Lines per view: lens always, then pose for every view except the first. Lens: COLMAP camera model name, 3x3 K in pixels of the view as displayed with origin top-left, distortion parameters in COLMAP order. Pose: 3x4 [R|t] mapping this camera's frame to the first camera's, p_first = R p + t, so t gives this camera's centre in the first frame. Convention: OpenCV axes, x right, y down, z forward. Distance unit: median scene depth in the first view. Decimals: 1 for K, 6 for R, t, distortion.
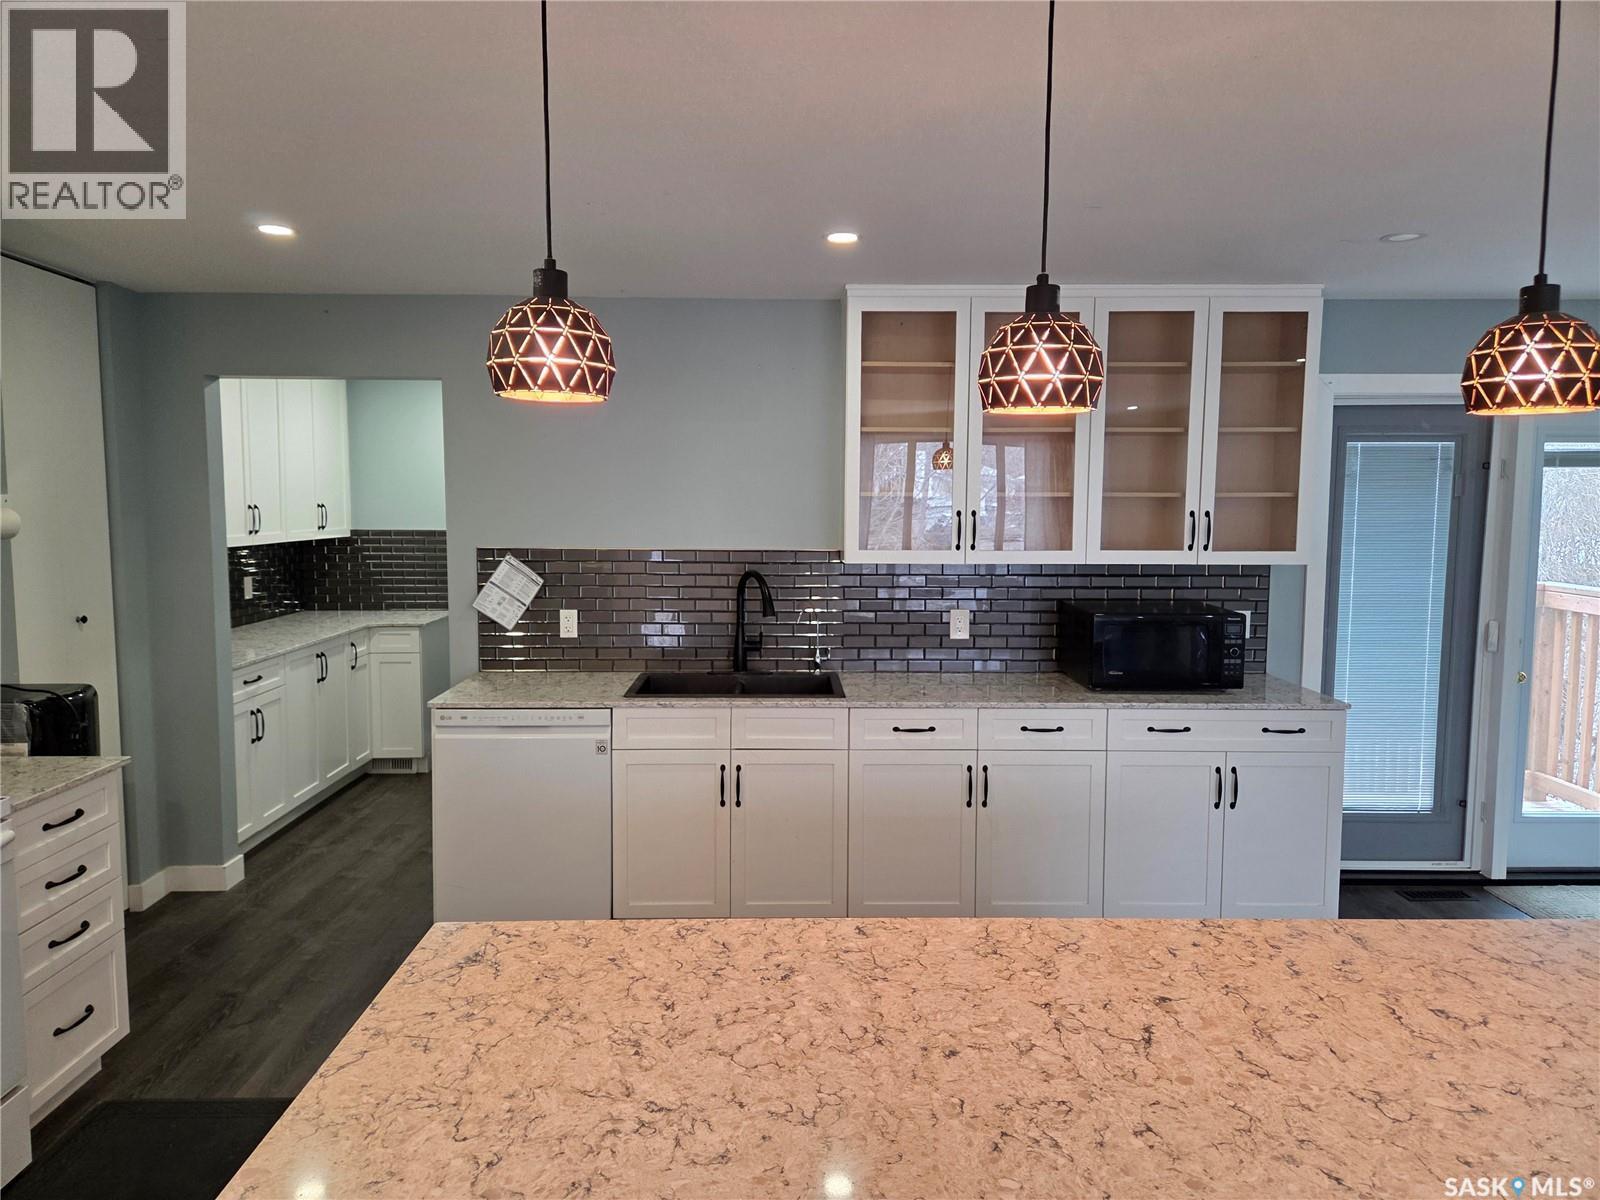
lens RADIAL K [[1072.8, 0, 799.5], [0, 1072.8, 586.0], [0, 0, 1]] dist [0.075694, -0.068381]
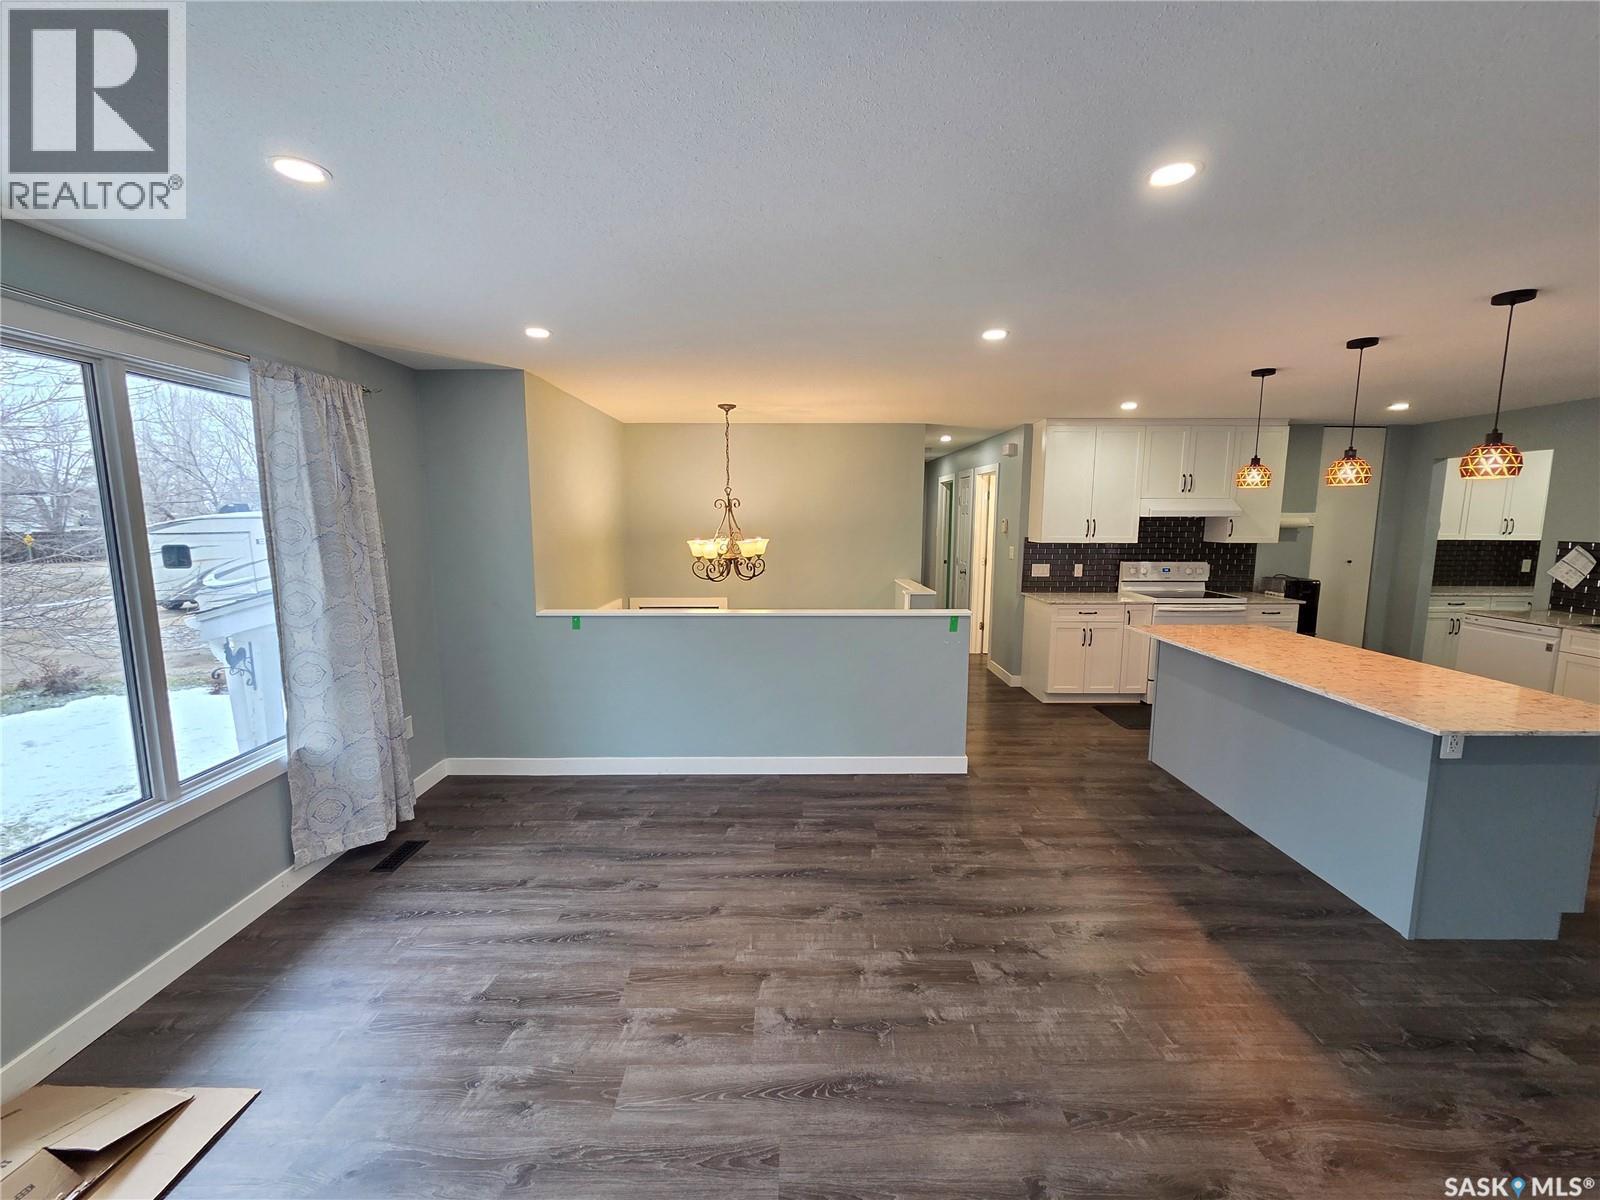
lens RADIAL K [[655.0, 0, 798.8], [0, 655.0, 599.7], [0, 0, 1]] dist [0.000717, 0.000694]
pose [[-0.015179, 0.125777, -0.991942, 0.927364], [-0.085260, 0.988281, 0.126617, 0.034545], [0.996243, 0.086495, -0.004277, -0.286831]]
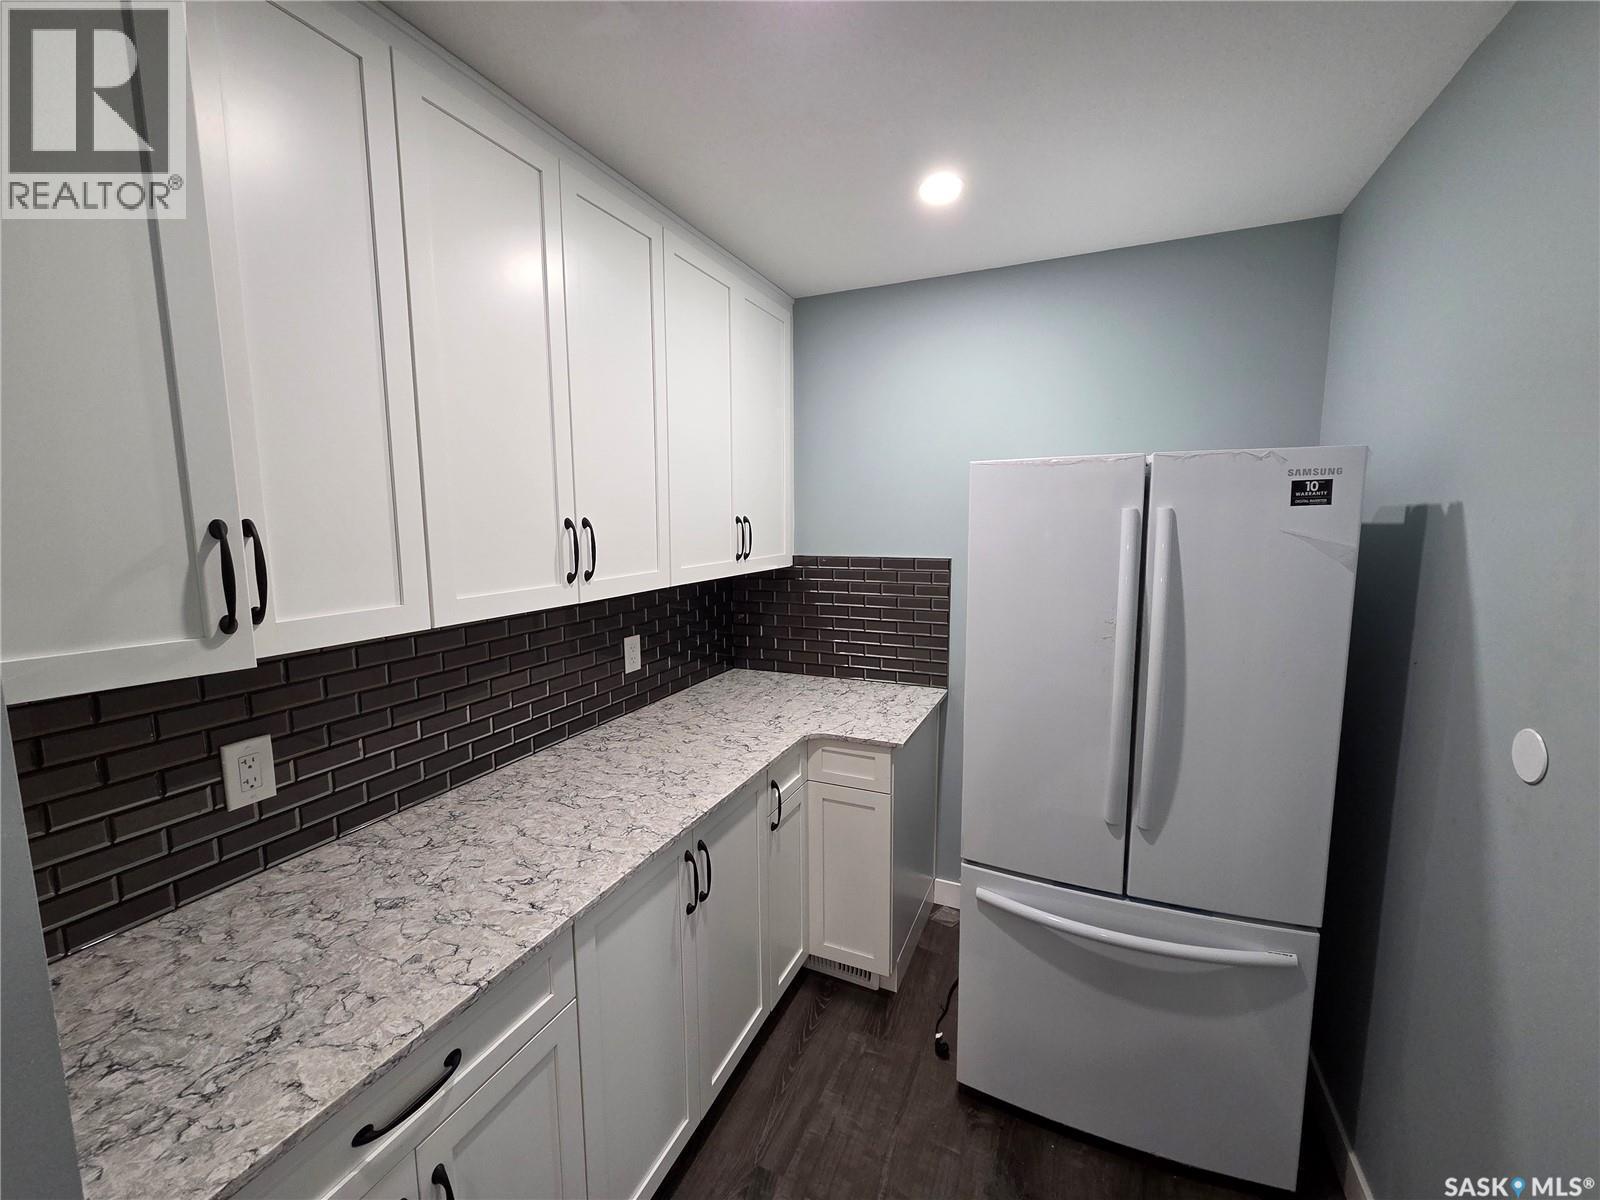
lens RADIAL K [[655.0, 0, 812.1], [0, 655.0, 595.8], [0, 0, 1]] dist [0.000717, 0.000694]
pose [[0.914143, 0.042769, -0.403128, -0.415875], [-0.026047, 0.998561, 0.046875, -0.080959], [0.404553, -0.032350, 0.913942, 1.105307]]
